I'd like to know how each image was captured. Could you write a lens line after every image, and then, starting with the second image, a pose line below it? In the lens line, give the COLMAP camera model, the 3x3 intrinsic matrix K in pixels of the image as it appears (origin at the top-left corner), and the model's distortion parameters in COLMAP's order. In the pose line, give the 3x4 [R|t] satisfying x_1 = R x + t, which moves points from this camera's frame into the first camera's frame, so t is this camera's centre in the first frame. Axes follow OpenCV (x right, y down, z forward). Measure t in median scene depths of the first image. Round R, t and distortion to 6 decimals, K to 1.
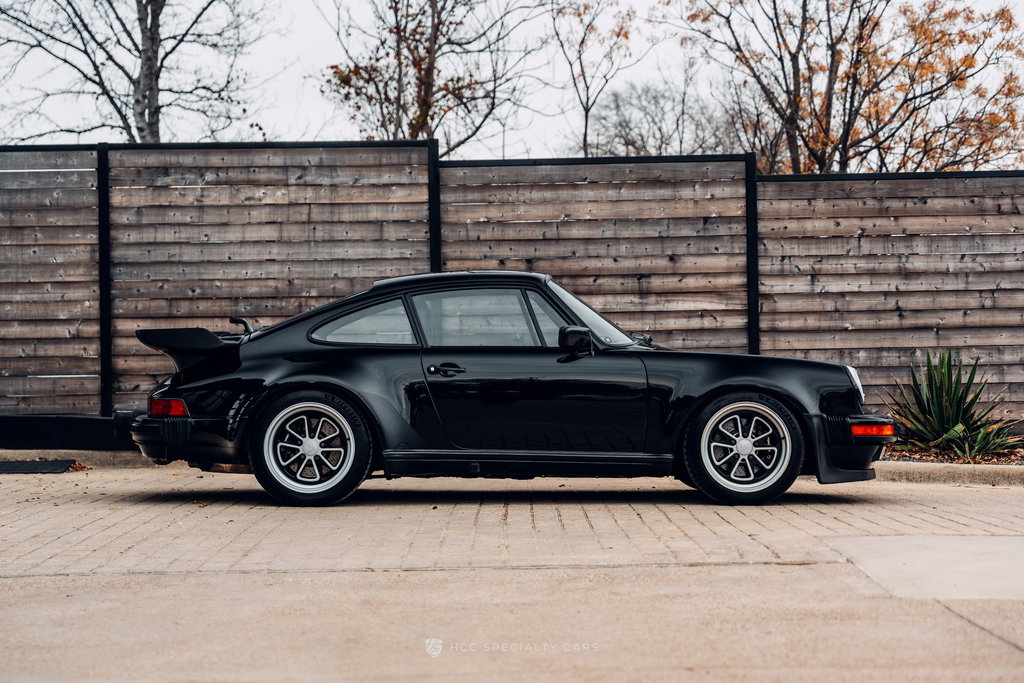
lens RADIAL K [[2309.4, 0, 512.0], [0, 2309.4, 341.5], [0, 0, 1]] dist [0.027060, 0.299614]
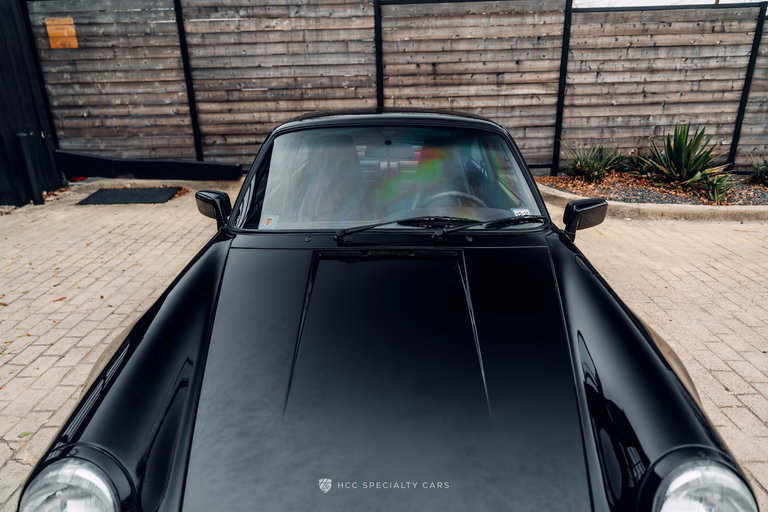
lens RADIAL K [[502.1, 0, 384.0], [0, 502.1, 256.0], [0, 0, 1]] dist [-0.007632, 0.003772]
pose [[0.999952, -0.007956, -0.005778, -0.028587], [0.009497, 0.933708, 0.357910, -0.035885], [0.002548, -0.357948, 0.933738, 0.601718]]
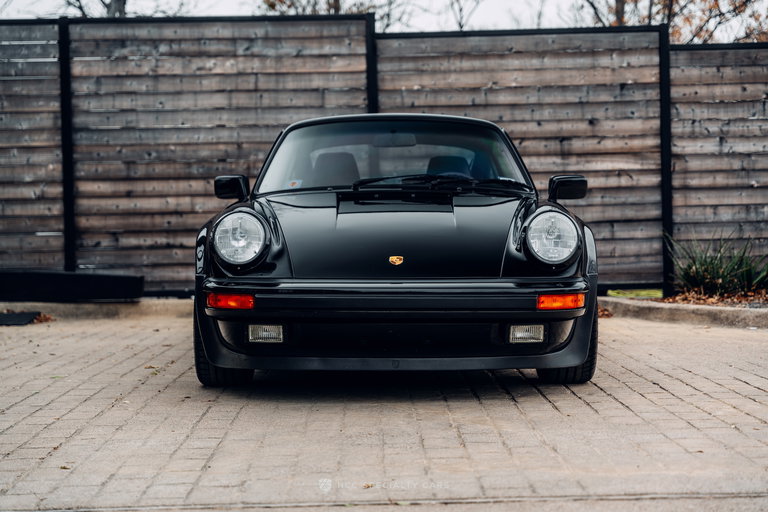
lens RADIAL K [[1497.2, 0, 384.0], [0, 1497.2, 256.0], [0, 0, 1]] dist [0.057708, 0.020120]
pose [[0.999919, -0.006433, 0.010971, -0.036197], [0.006137, 0.999623, 0.026777, 0.007400], [-0.011139, -0.026708, 0.999581, 0.296042]]
